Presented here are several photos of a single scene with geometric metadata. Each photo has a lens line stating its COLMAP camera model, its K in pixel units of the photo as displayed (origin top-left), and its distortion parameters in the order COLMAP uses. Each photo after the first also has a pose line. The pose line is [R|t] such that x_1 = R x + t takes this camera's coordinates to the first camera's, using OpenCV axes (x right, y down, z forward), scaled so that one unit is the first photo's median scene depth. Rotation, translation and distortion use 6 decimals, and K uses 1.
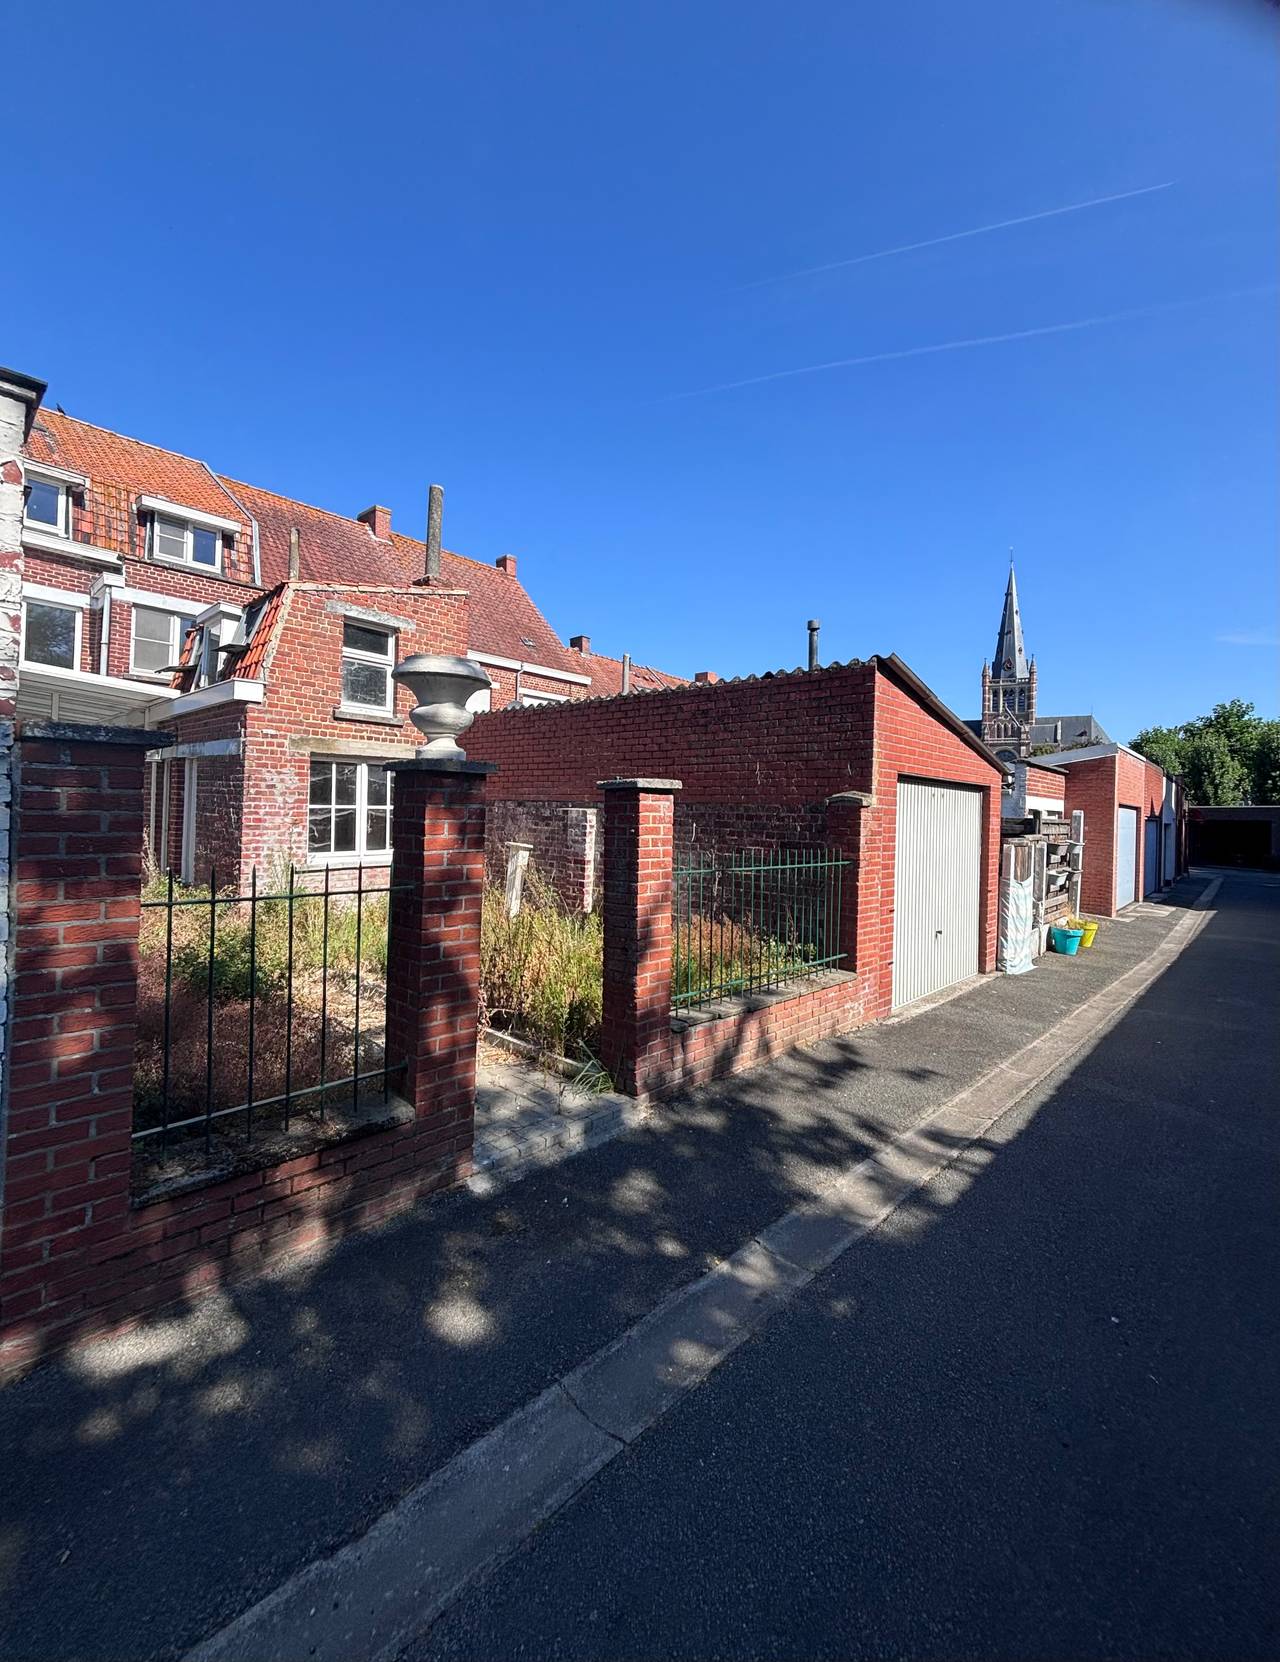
lens RADIAL K [[694.3, 0, 639.5], [0, 694.3, 805.9], [0, 0, 1]] dist [0.007994, 0.000034]
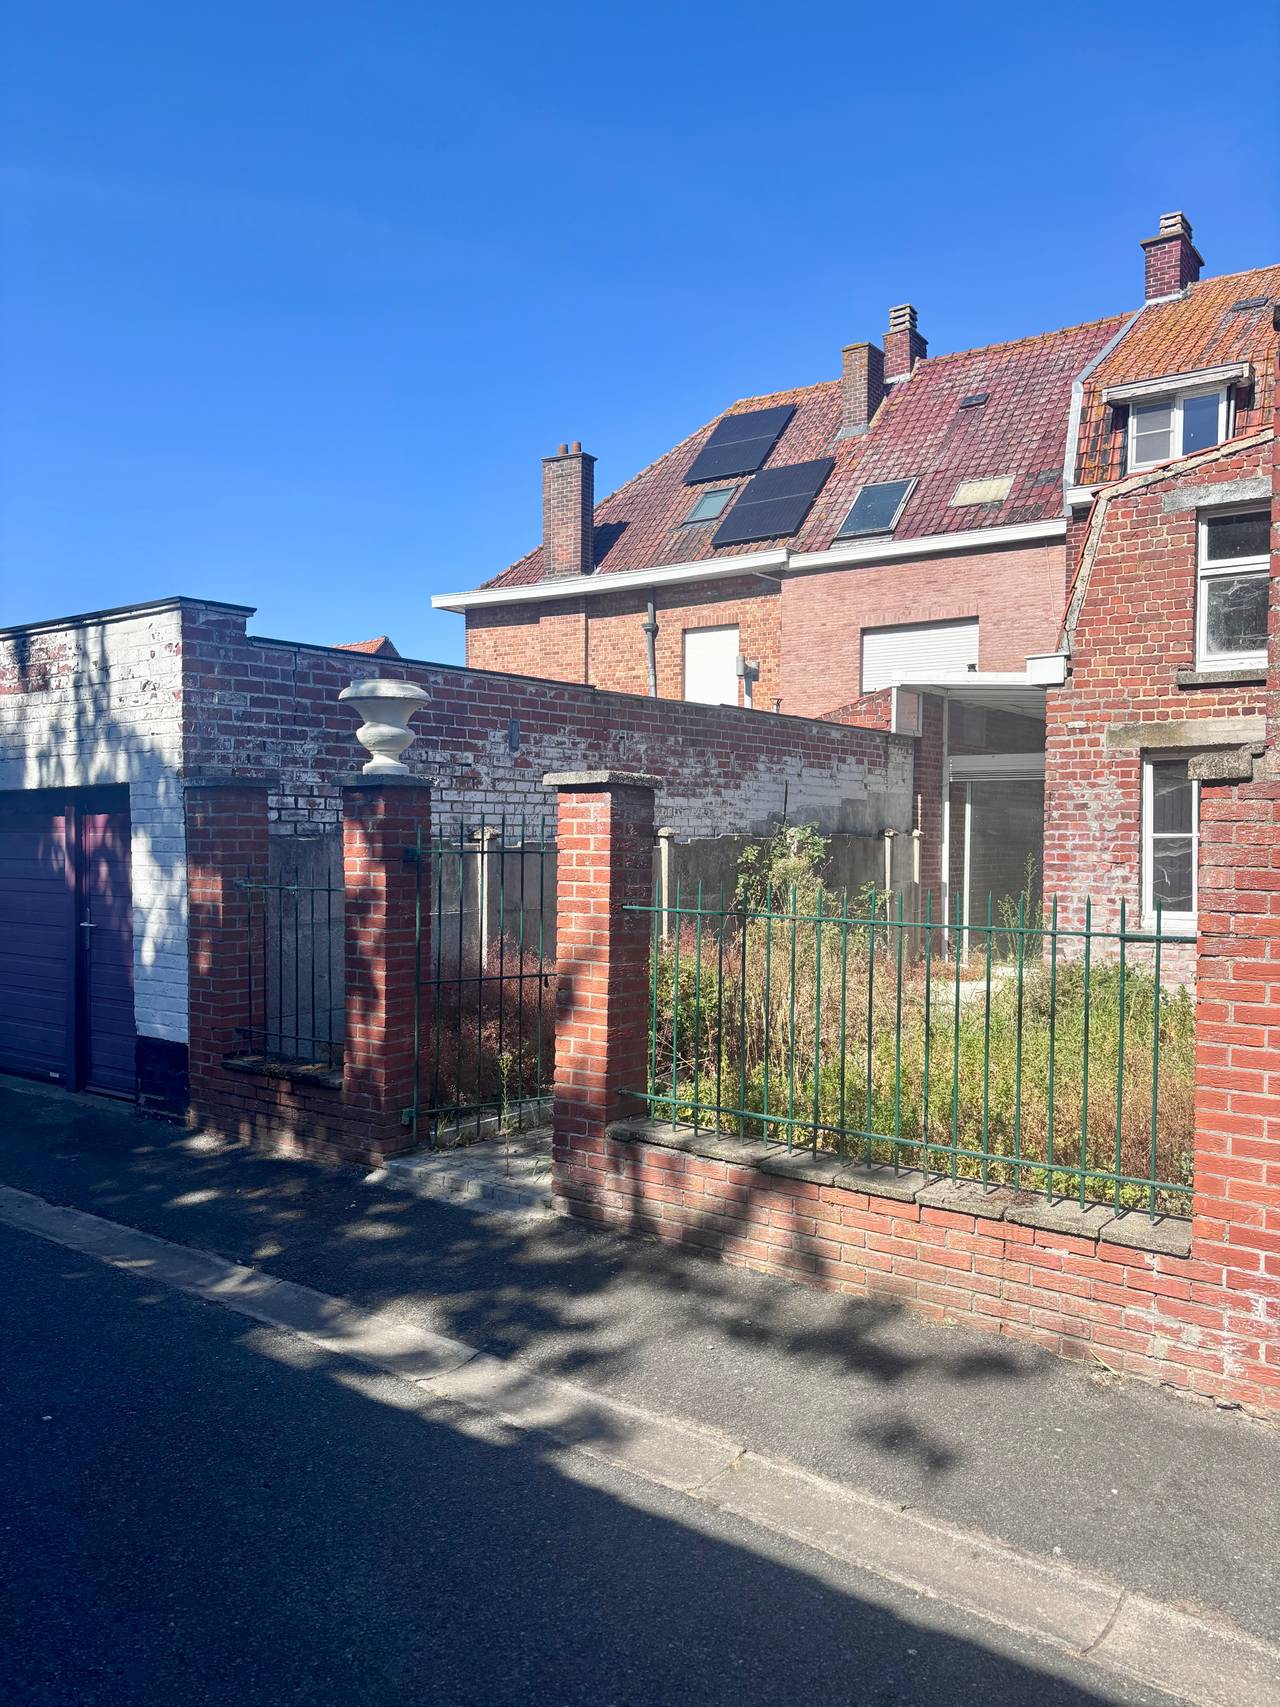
lens RADIAL K [[1305.3, 0, 640.0], [0, 1305.3, 853.5], [0, 0, 1]] dist [0.042221, -0.029775]
pose [[0.108597, -0.011145, -0.994023, 0.682394], [0.002562, 0.999937, -0.010932, 0.030136], [0.994083, -0.001359, 0.108619, 0.452432]]
